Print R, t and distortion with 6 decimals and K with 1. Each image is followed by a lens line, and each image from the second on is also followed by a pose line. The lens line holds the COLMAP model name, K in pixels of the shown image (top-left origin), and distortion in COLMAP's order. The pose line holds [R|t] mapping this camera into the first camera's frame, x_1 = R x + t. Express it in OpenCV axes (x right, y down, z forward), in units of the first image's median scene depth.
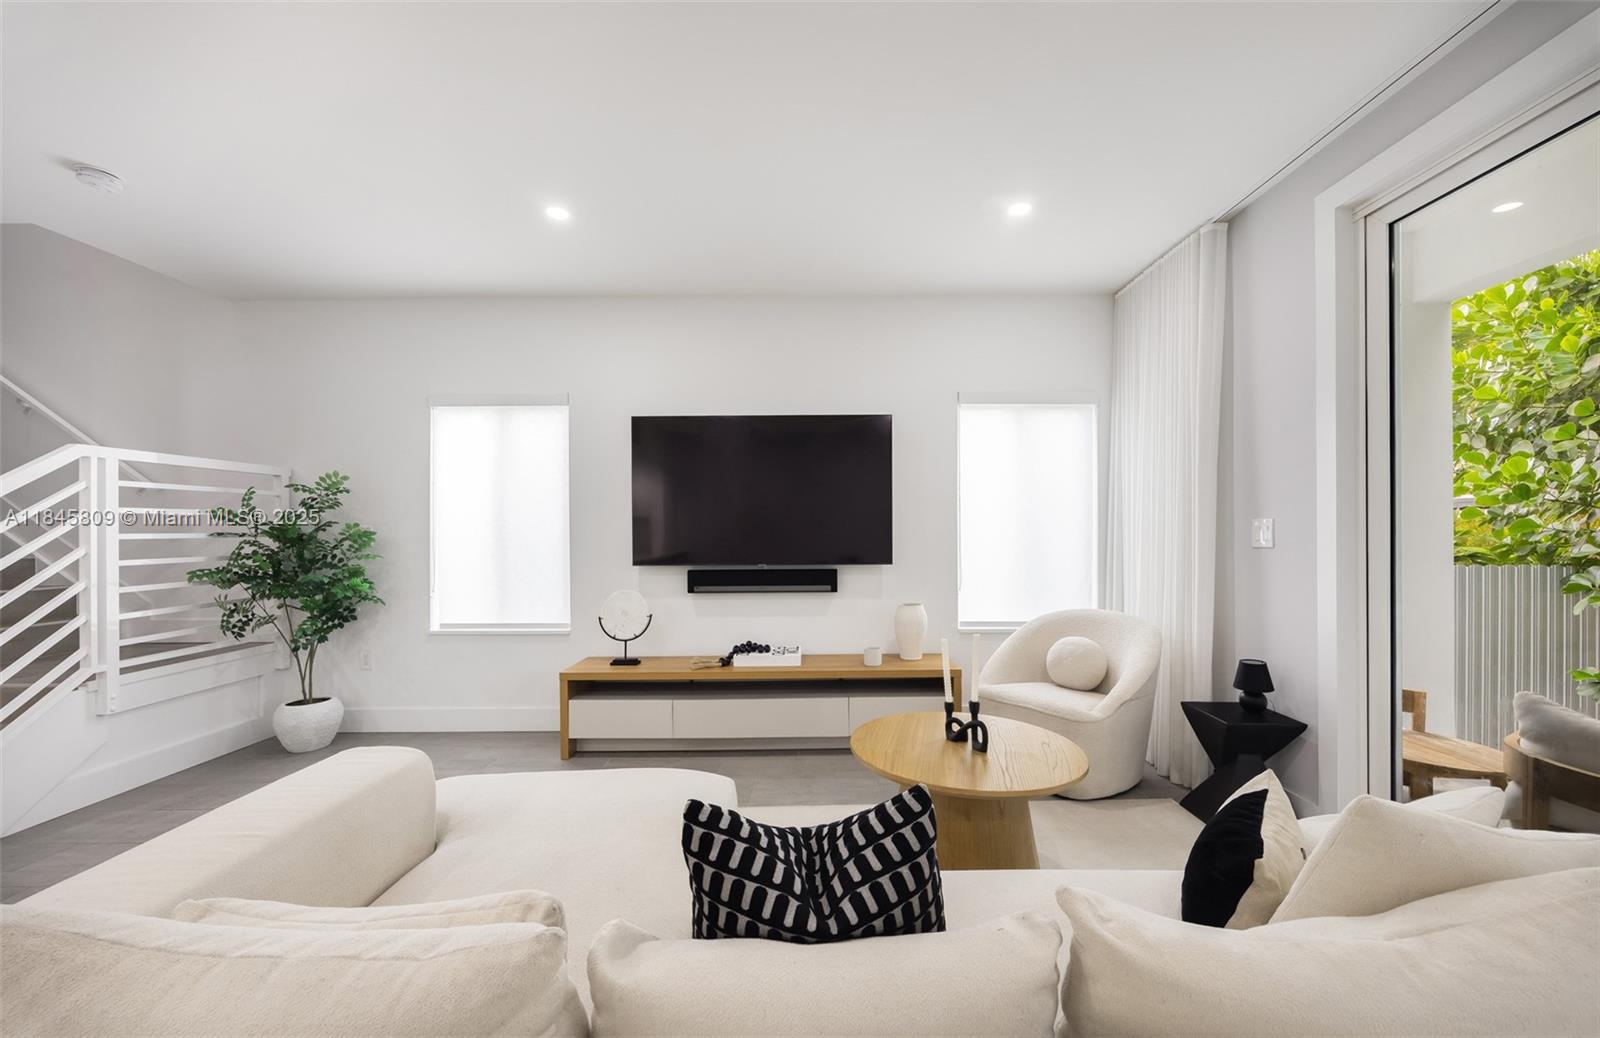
lens RADIAL K [[621.1, 0, 812.9], [0, 621.1, 531.6], [0, 0, 1]] dist [-0.001042, -0.000126]
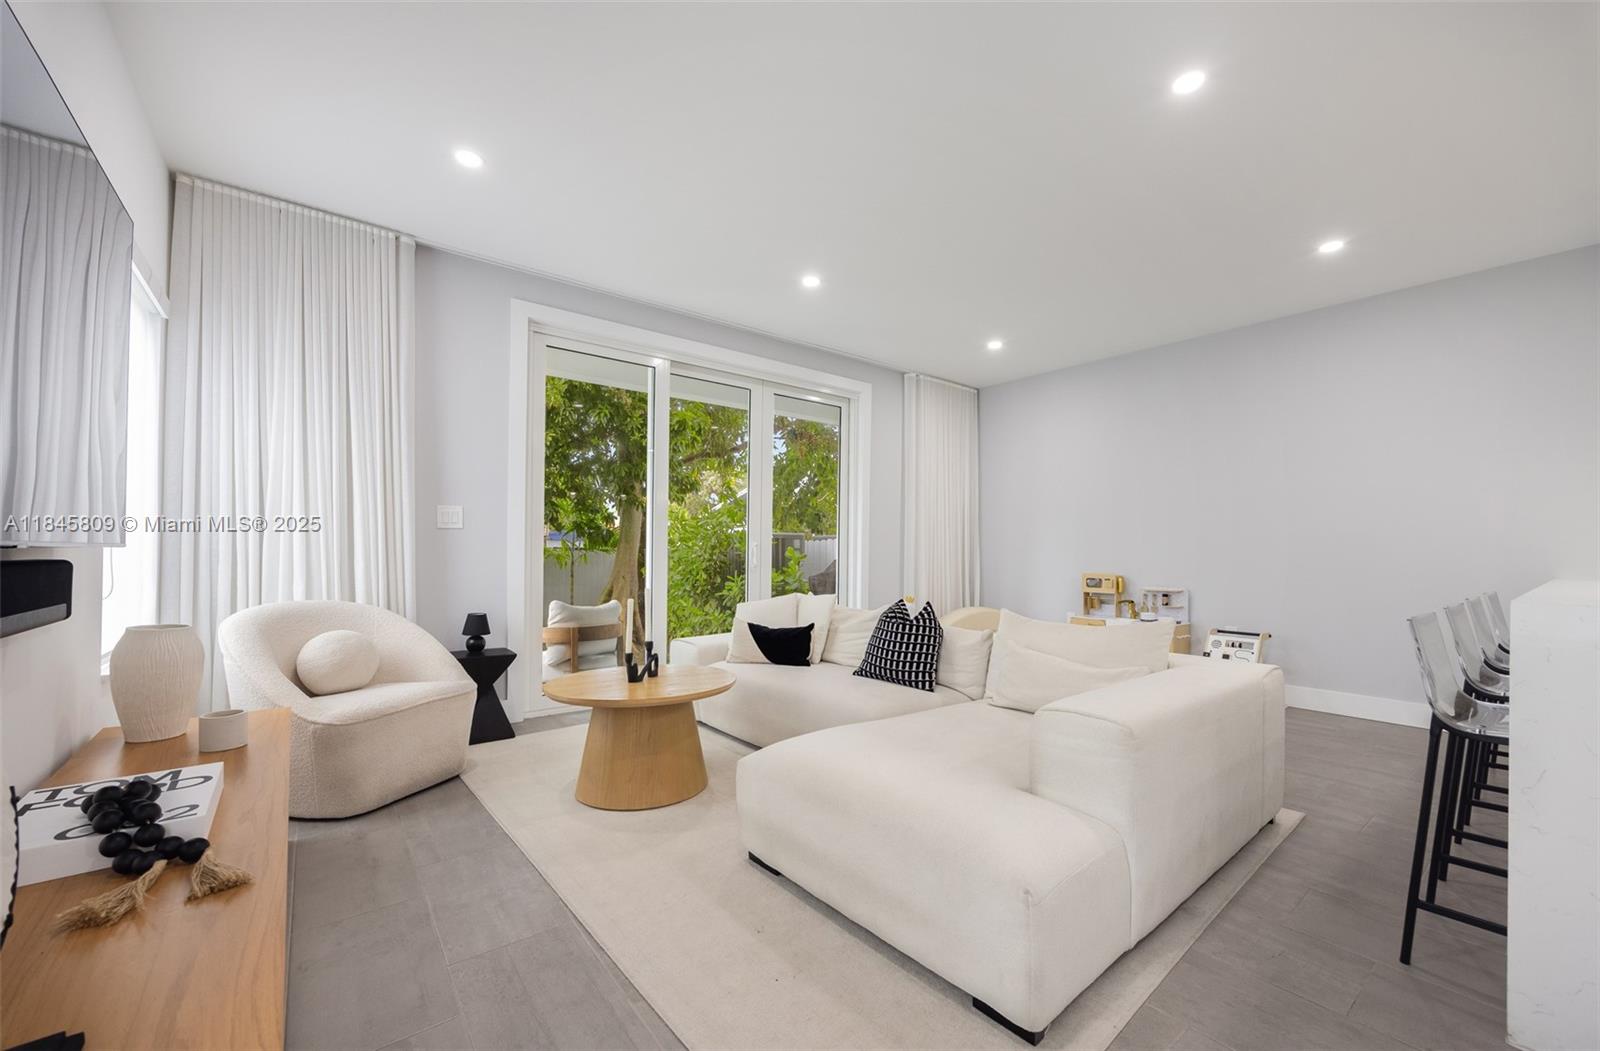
lens RADIAL K [[617.0, 0, 796.6], [0, 617.0, 539.4], [0, 0, 1]] dist [-0.009596, -0.000148]
pose [[-0.587866, 0.028622, 0.808452, -0.660664], [-0.003979, 0.999259, -0.038271, 0.087652], [-0.808948, -0.025715, -0.587317, 1.089871]]
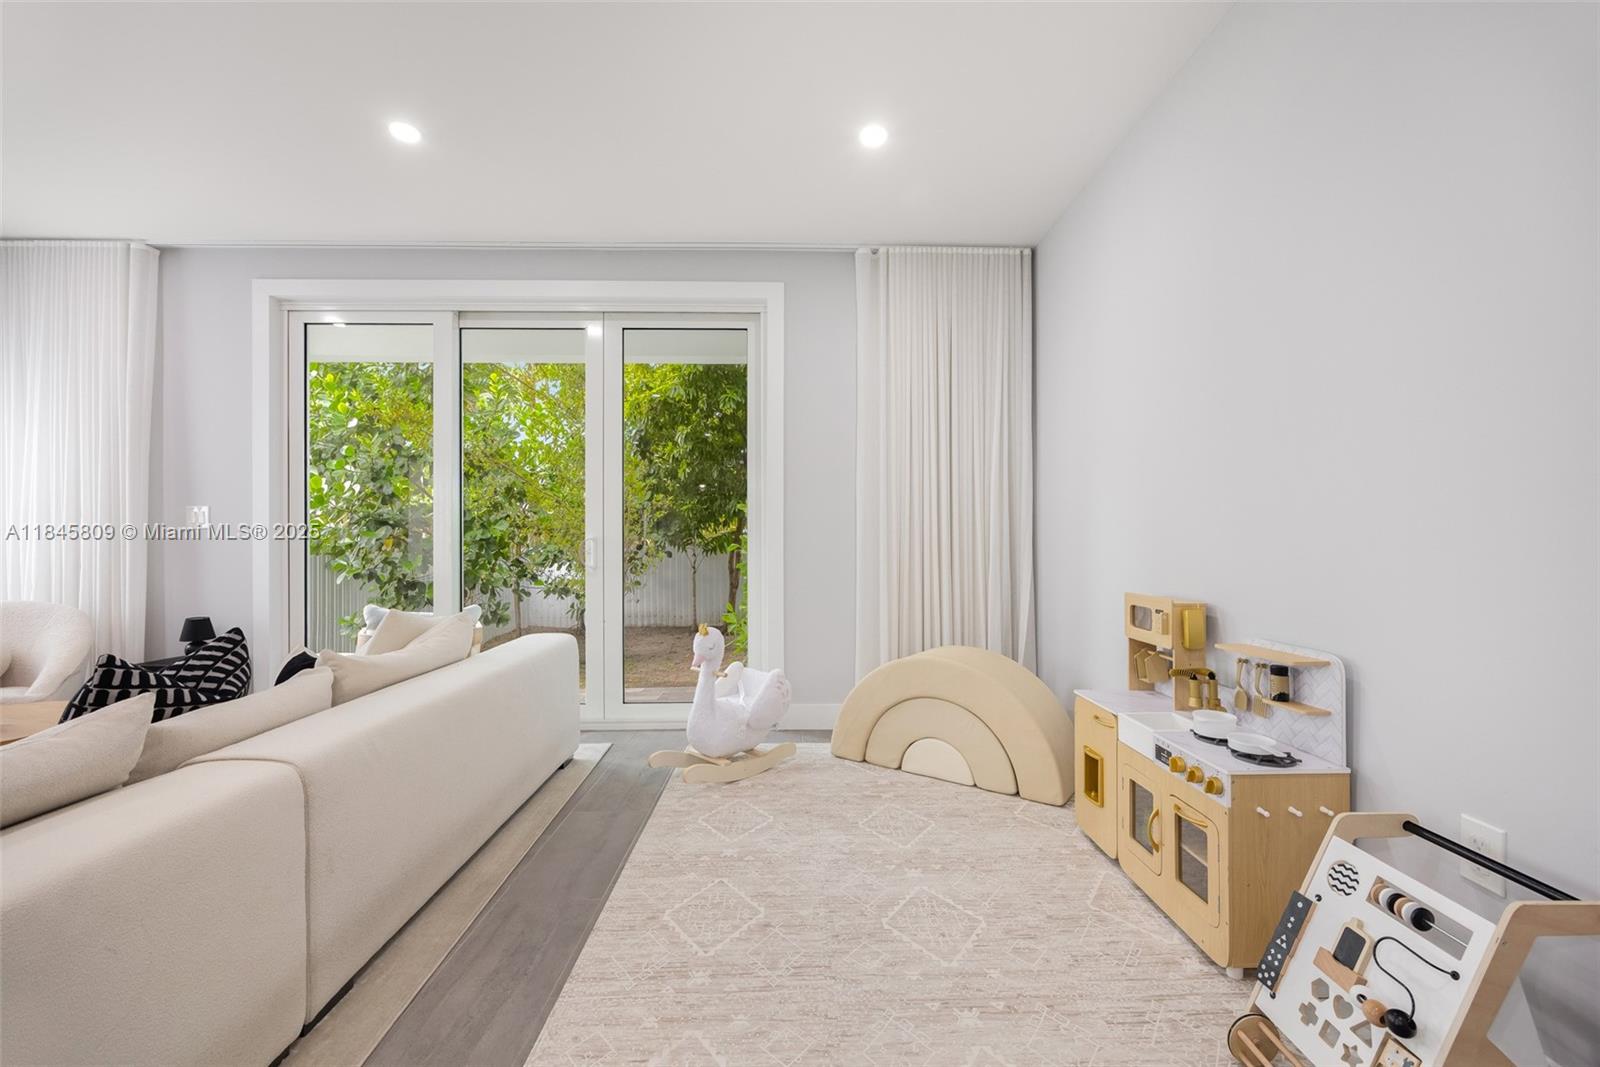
lens RADIAL K [[646.1, 0, 800.0], [0, 646.1, 533.5], [0, 0, 1]] dist [-0.002954, -0.000592]
pose [[-0.002569, 0.015522, 0.999876, -0.532331], [-0.001754, 0.999878, -0.015527, 0.047908], [-0.999995, -0.001794, -0.002542, -0.196985]]
